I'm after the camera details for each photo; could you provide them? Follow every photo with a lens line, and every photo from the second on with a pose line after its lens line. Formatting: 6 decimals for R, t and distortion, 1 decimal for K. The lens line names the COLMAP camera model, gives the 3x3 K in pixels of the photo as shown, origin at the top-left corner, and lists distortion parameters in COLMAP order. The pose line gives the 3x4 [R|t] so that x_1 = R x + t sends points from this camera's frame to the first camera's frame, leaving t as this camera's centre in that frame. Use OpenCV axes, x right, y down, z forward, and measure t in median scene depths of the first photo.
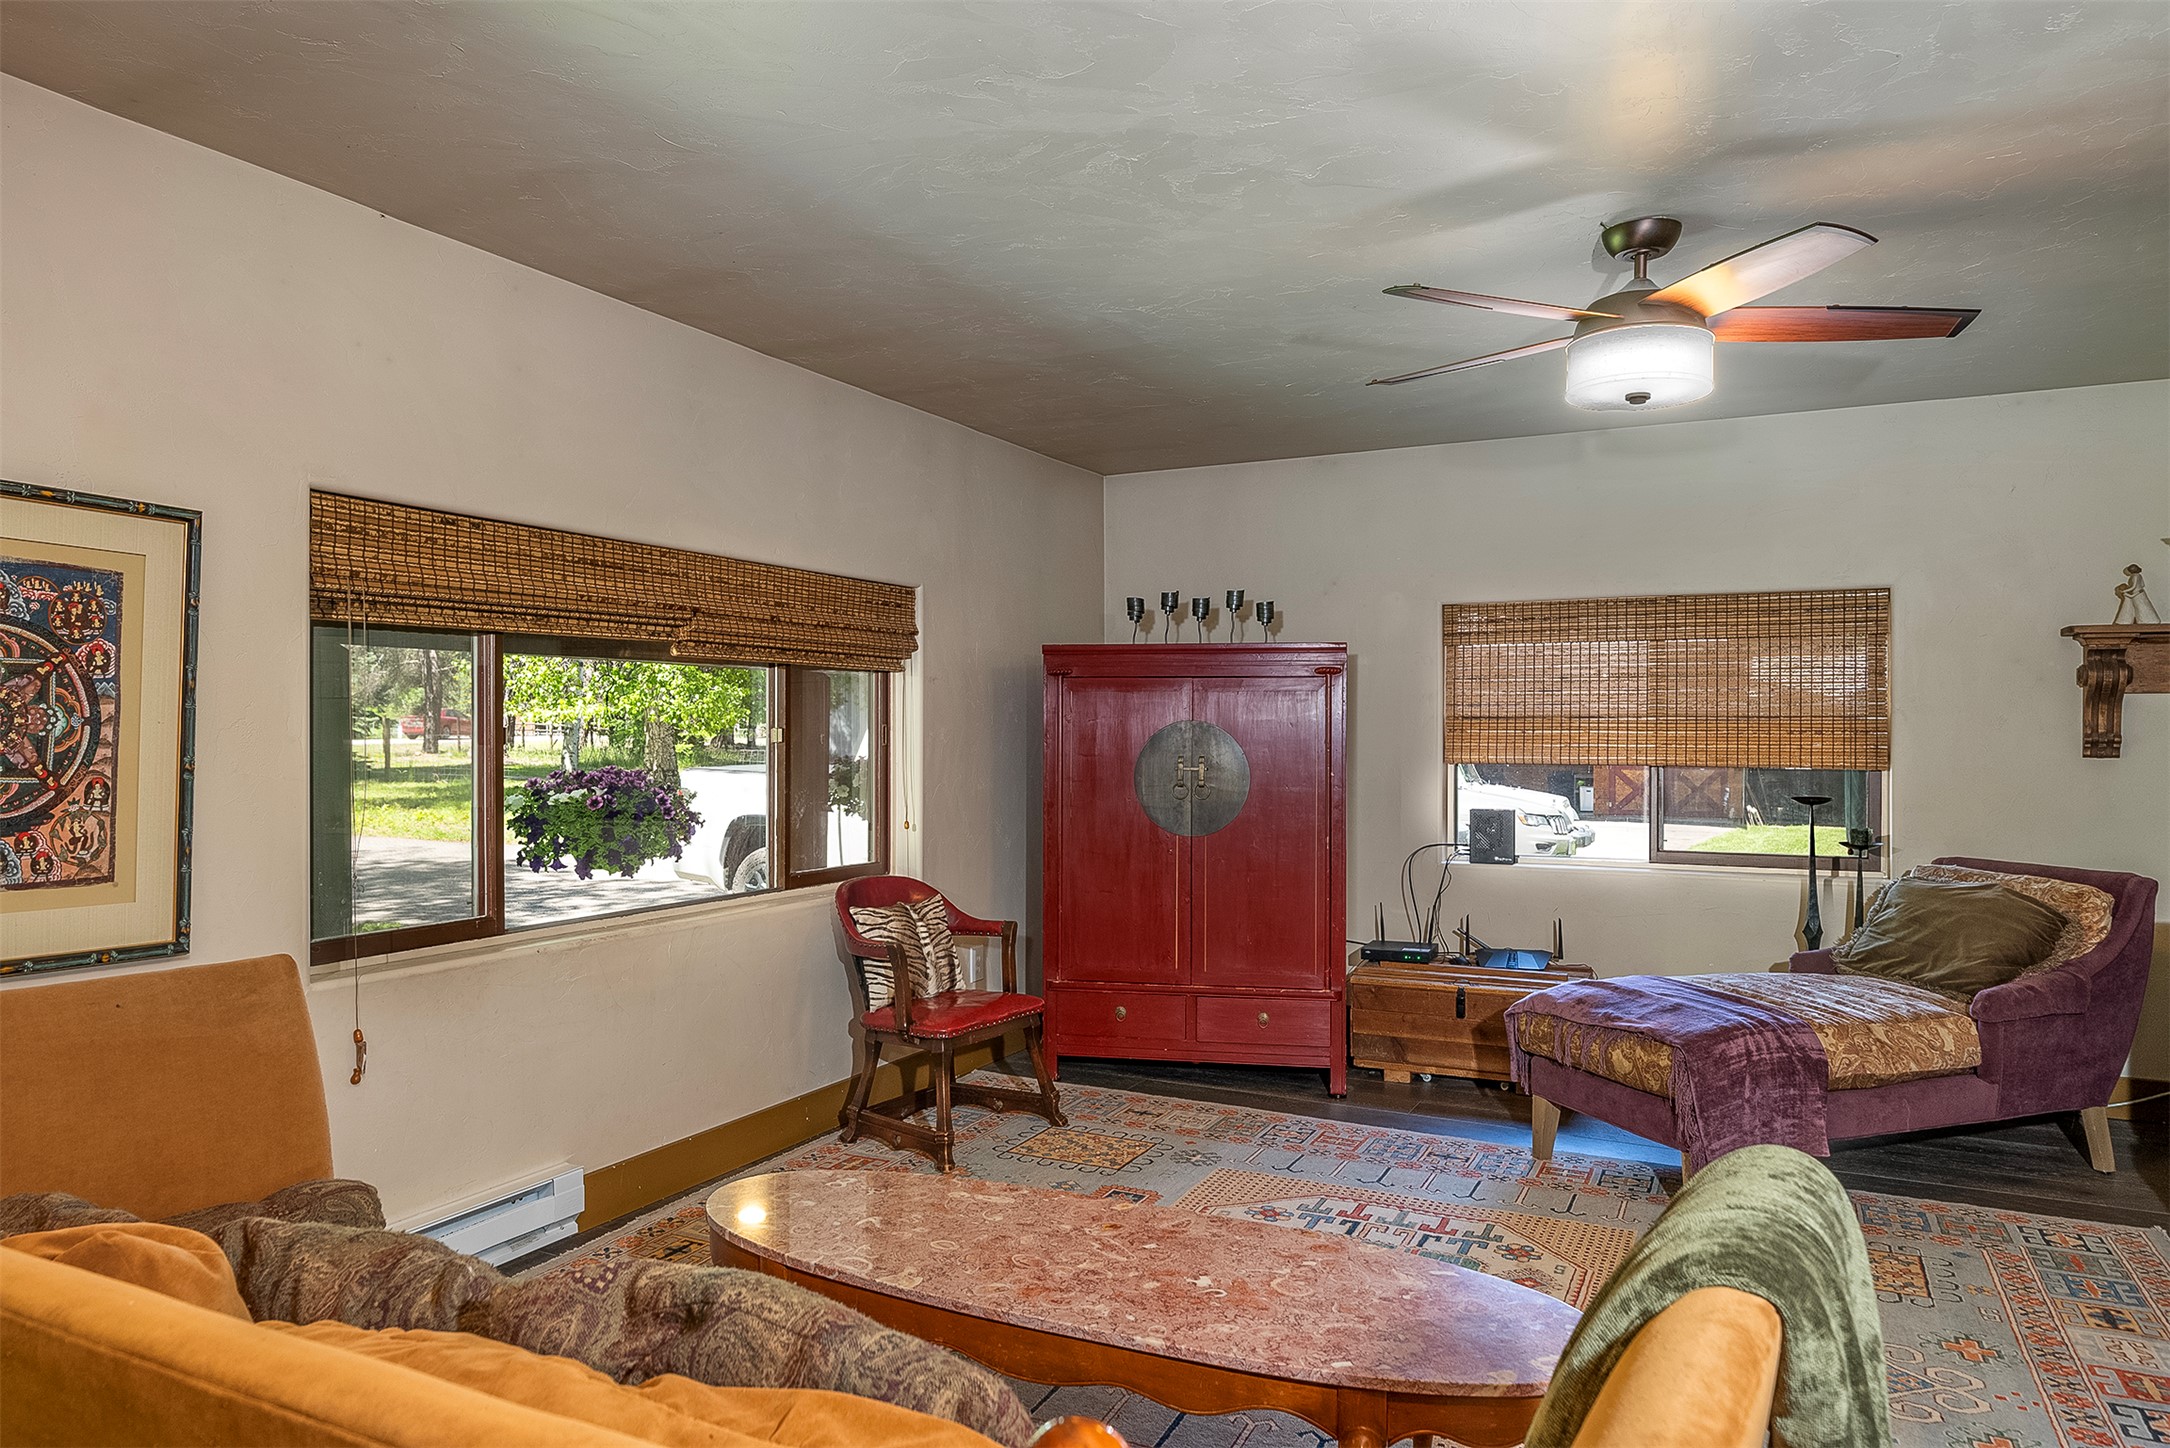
lens RADIAL K [[1395.4, 0, 1089.4], [0, 1395.4, 735.6], [0, 0, 1]] dist [0.007125, -0.001391]
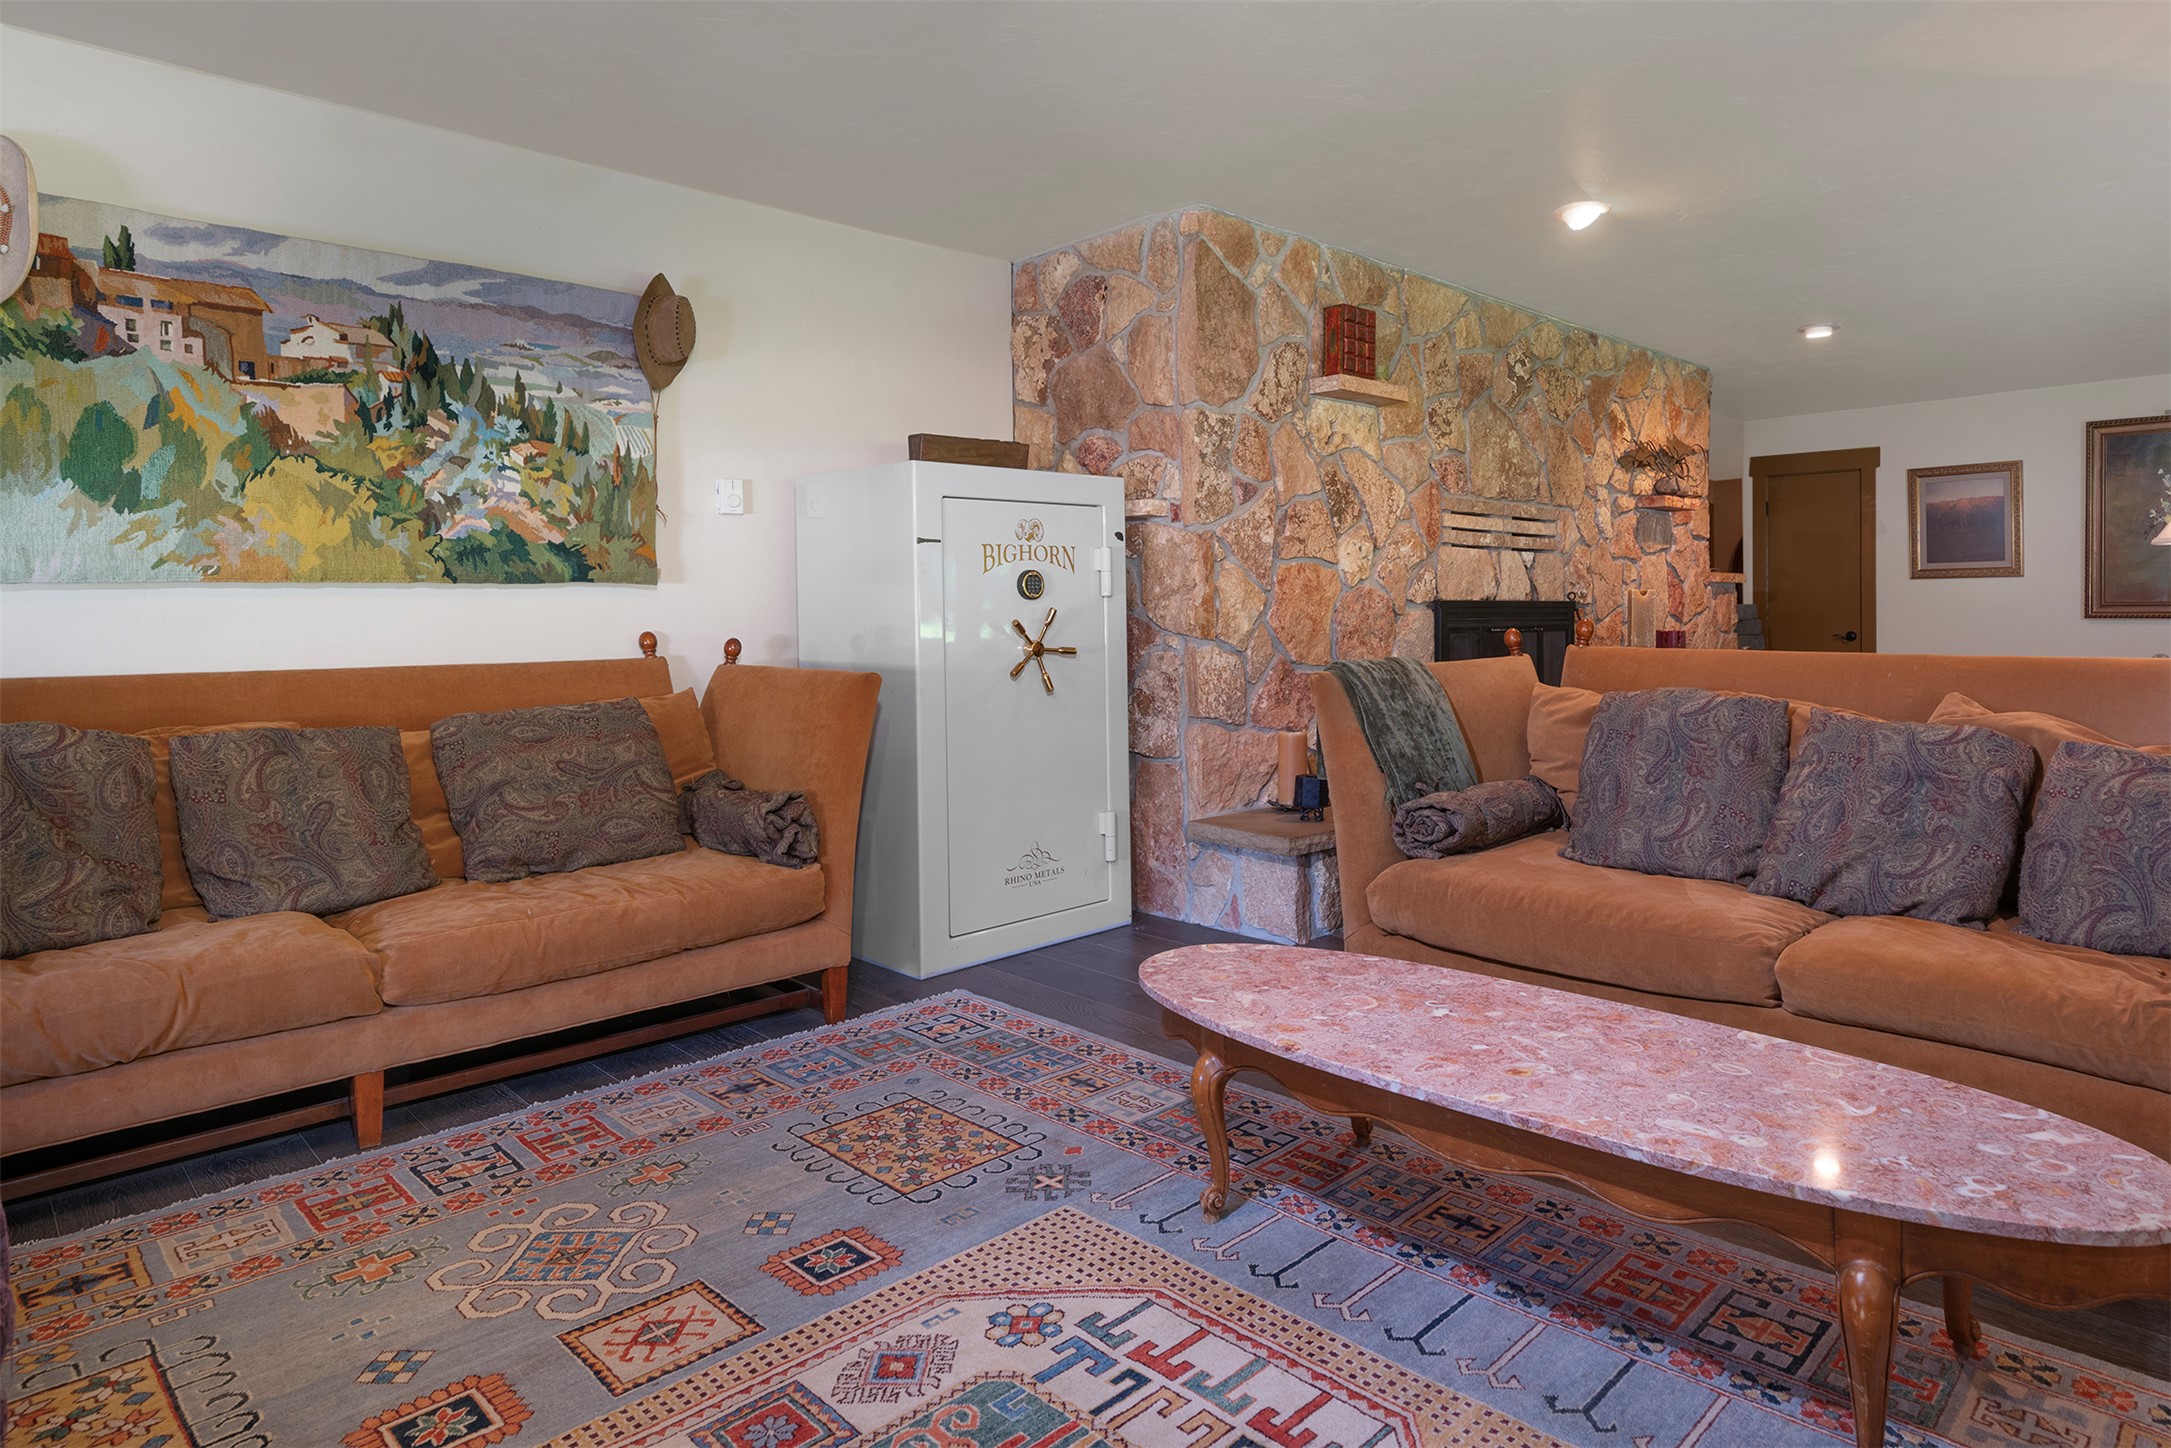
lens RADIAL K [[1271.1, 0, 1225.9], [0, 1271.1, 619.7], [0, 0, 1]] dist [0.001255, -0.000060]
pose [[-0.954811, 0.002942, 0.297198, -0.027715], [0.006057, 0.999936, 0.009559, 0.058208], [-0.297151, 0.010927, -0.954768, 1.188674]]
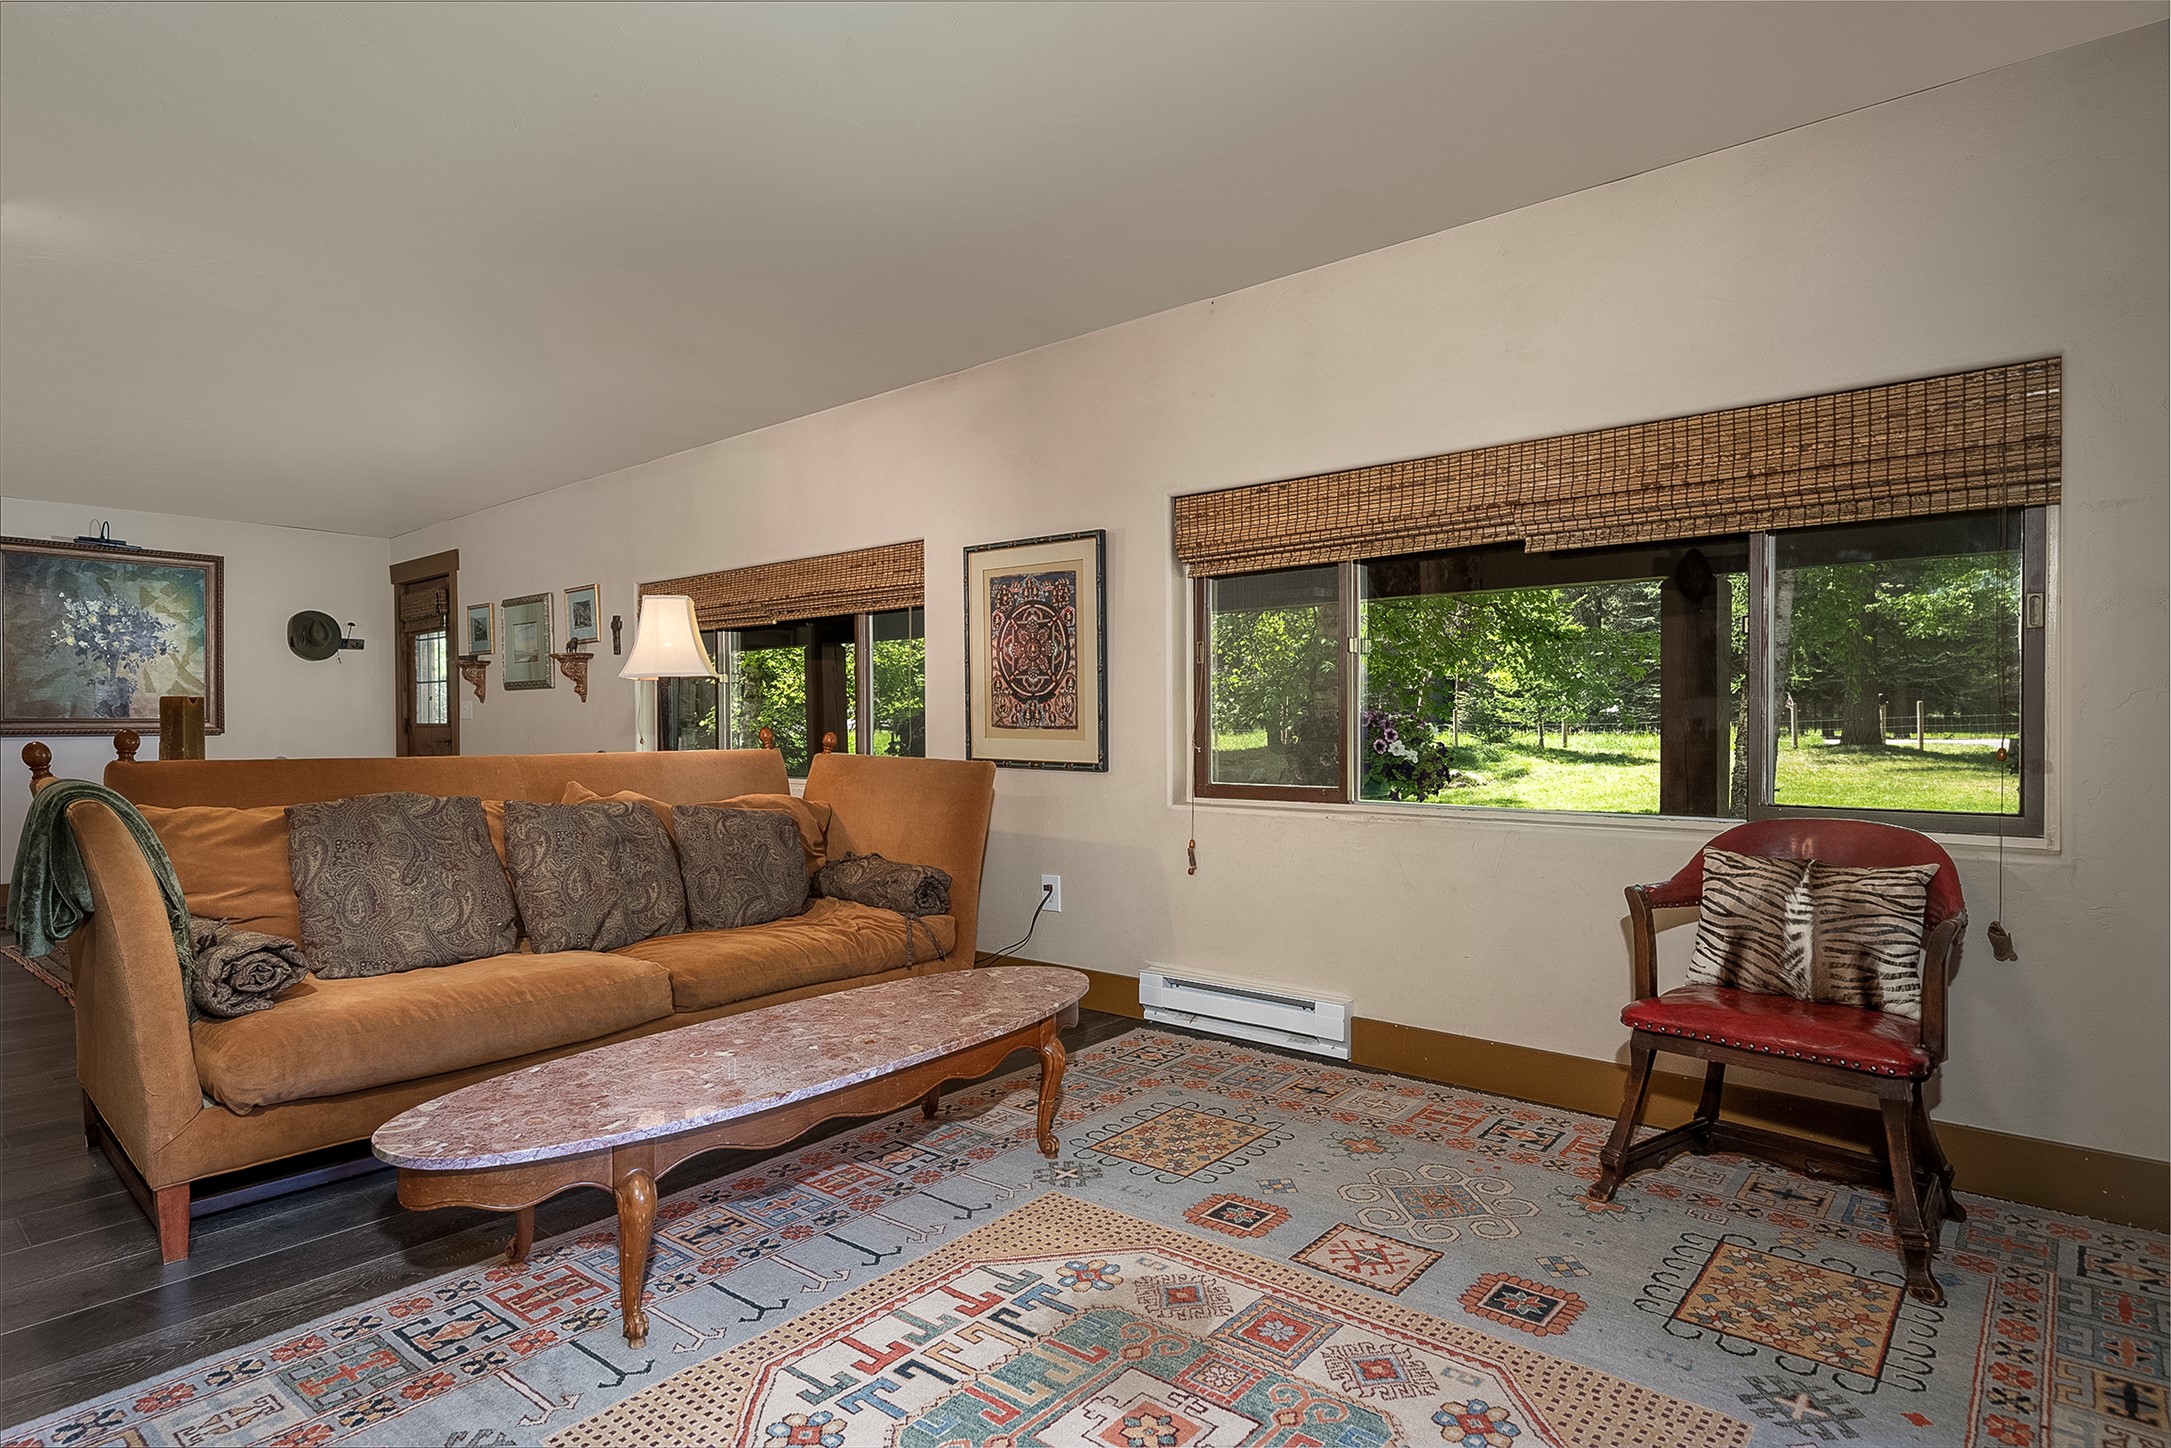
lens RADIAL K [[1170.0, 0, 1073.1], [0, 1170.0, 730.5], [0, 0, 1]] dist [0.004109, -0.000649]
pose [[-0.244947, 0.006958, -0.969511, 0.607309], [0.000635, 0.999975, 0.007016, 0.064564], [0.969536, 0.001103, -0.244946, 0.948812]]
